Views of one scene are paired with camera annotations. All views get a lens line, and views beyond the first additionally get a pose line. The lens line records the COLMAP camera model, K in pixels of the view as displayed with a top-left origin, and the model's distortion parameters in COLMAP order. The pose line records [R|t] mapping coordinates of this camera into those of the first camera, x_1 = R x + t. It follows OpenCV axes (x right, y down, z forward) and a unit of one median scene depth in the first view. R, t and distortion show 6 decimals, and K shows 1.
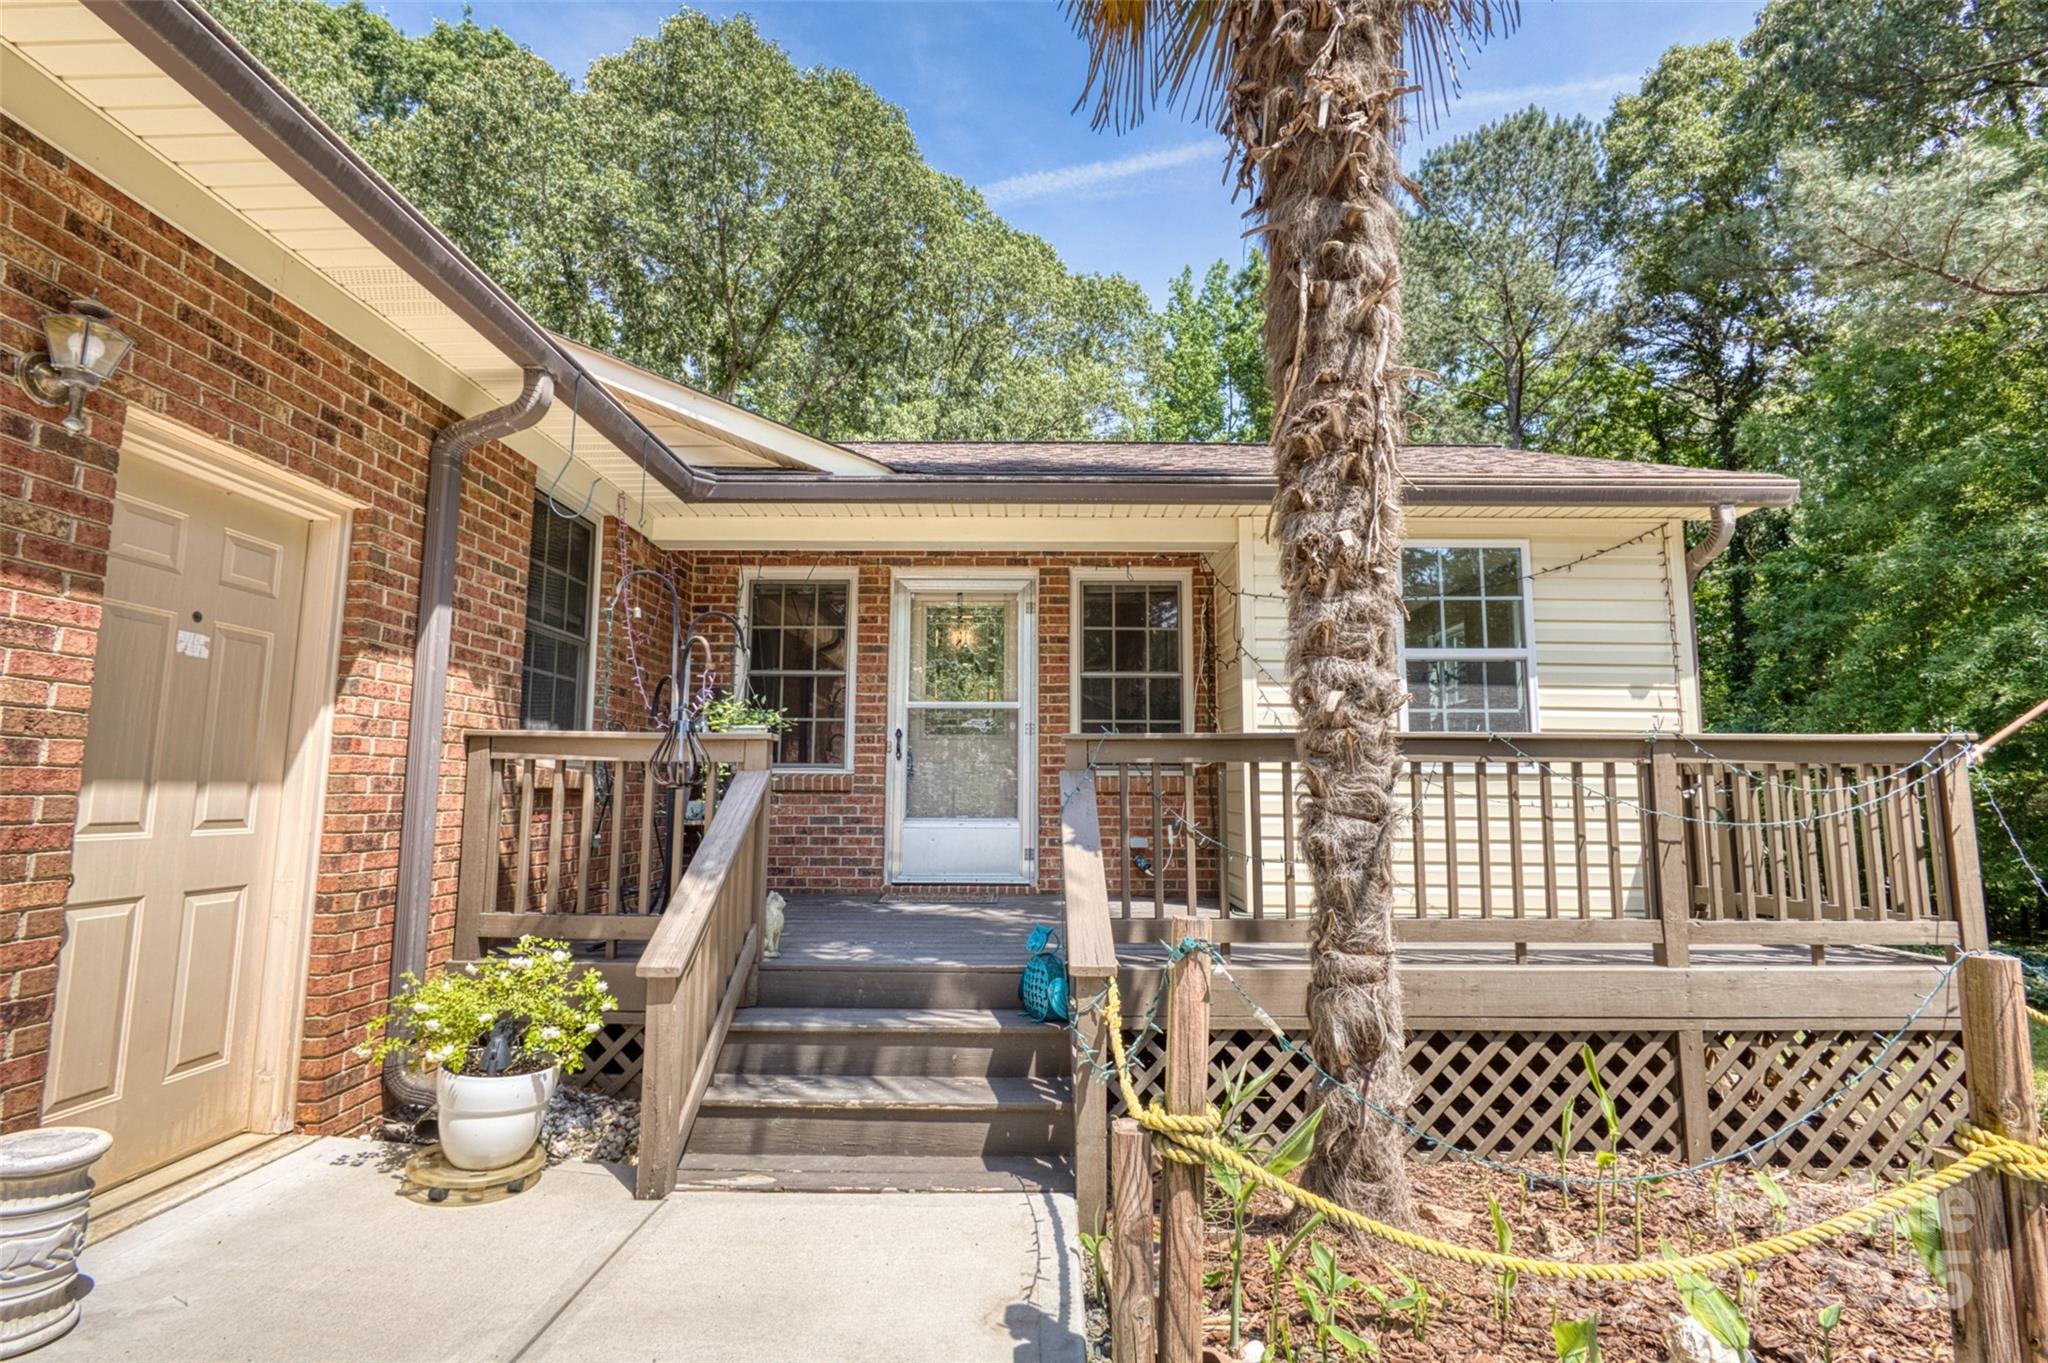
lens RADIAL K [[976.0, 0, 1024.0], [0, 976.0, 681.5], [0, 0, 1]] dist [-0.000881, -0.000071]
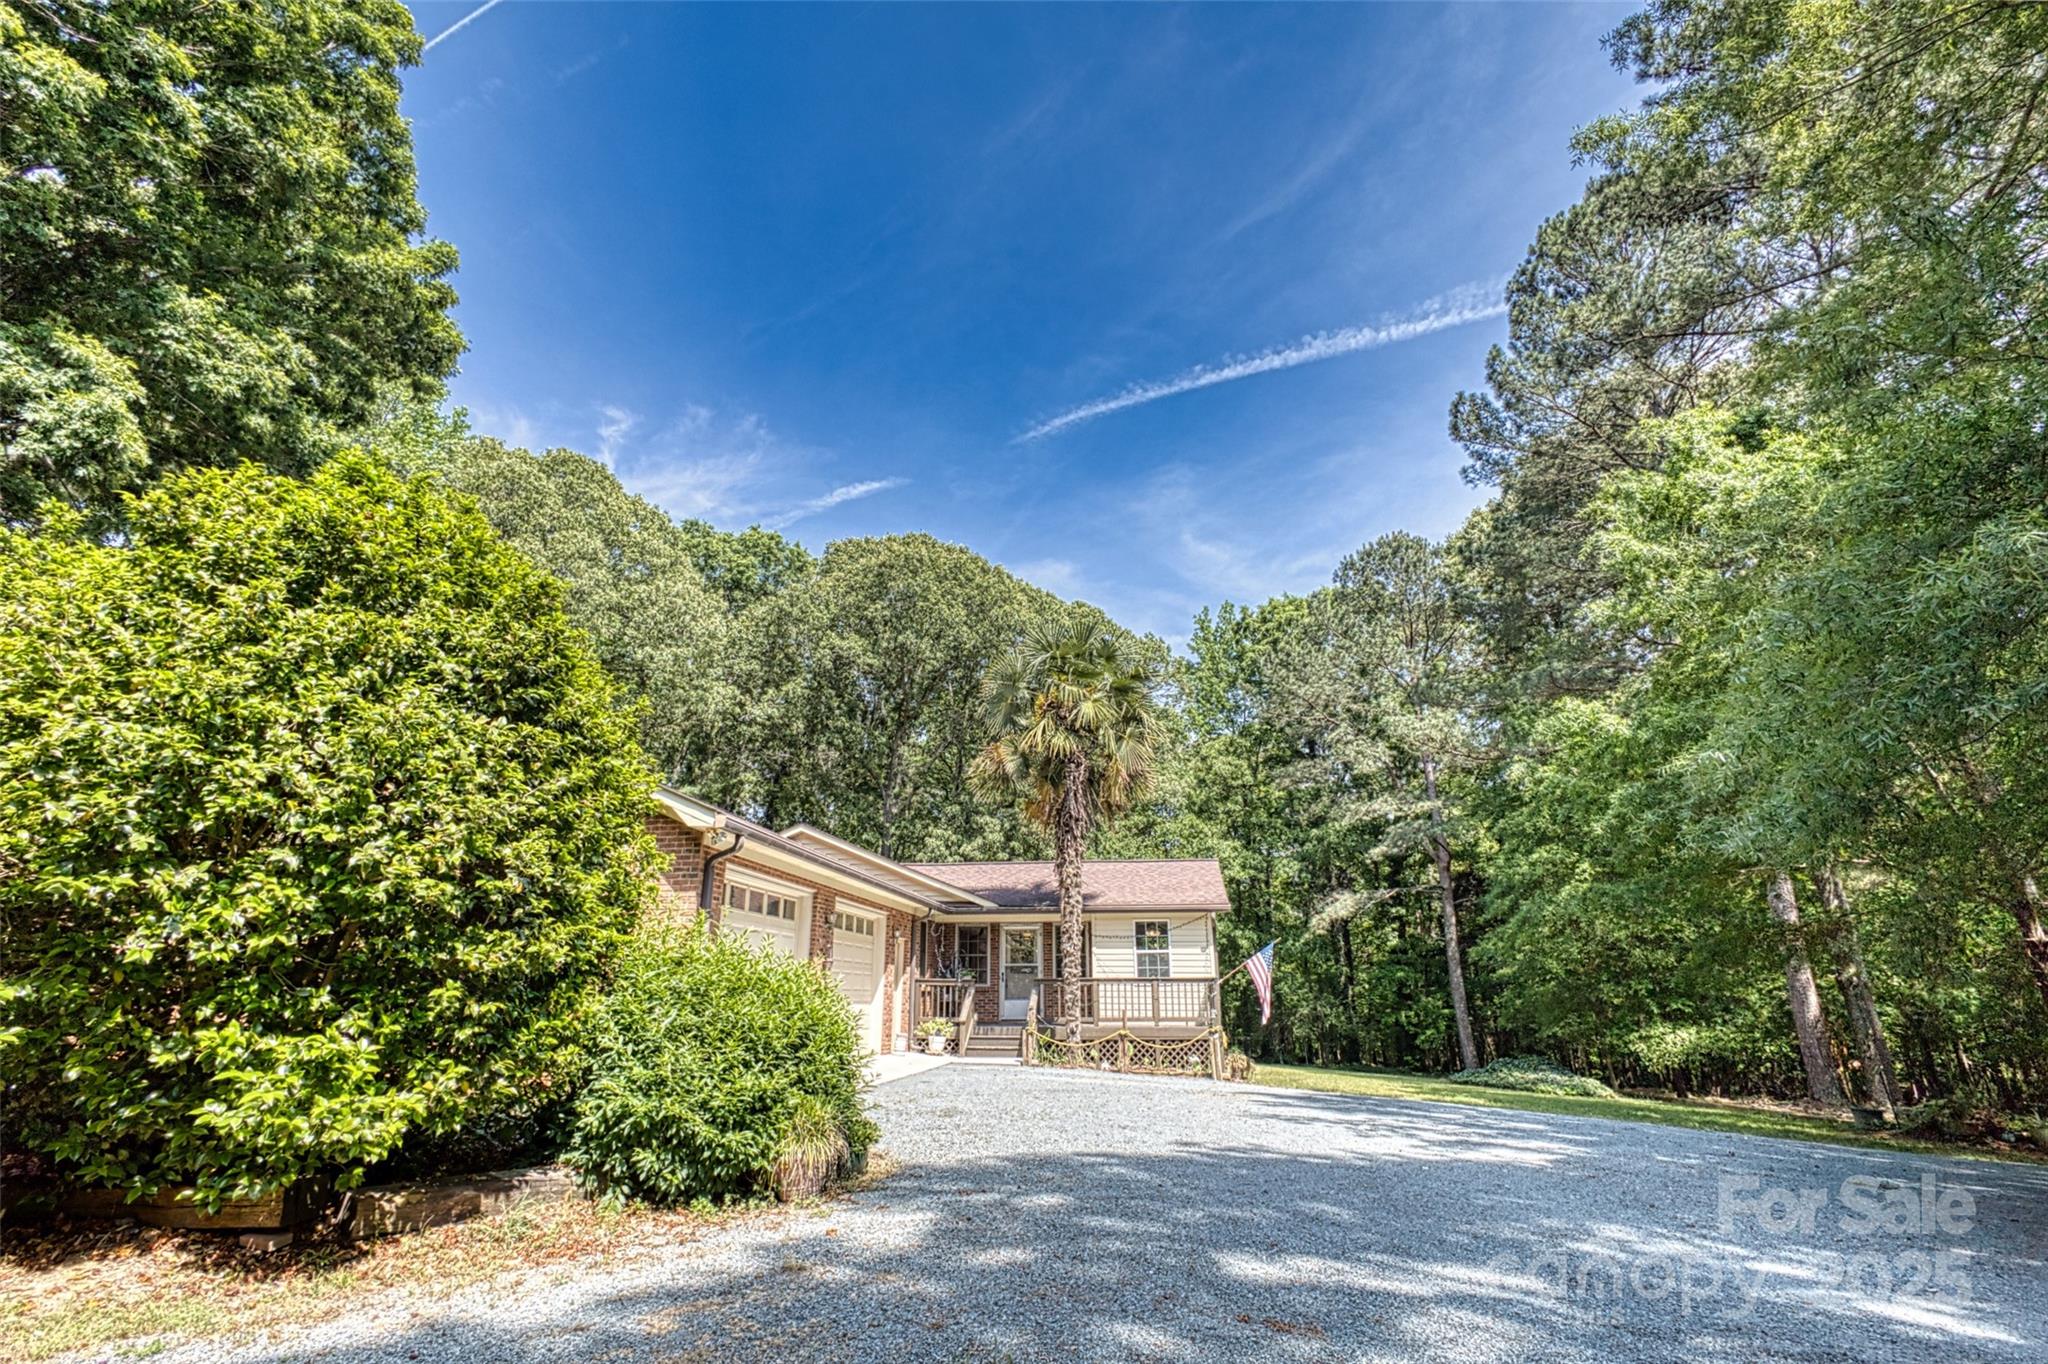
lens RADIAL K [[976.0, 0, 1024.0], [0, 976.0, 682.0], [0, 0, 1]] dist [-0.000881, -0.000071]
pose [[0.994094, -0.033426, -0.103251, 0.319699], [0.011796, 0.979030, -0.203376, -0.245582], [0.107884, 0.200956, 0.973641, -2.422819]]
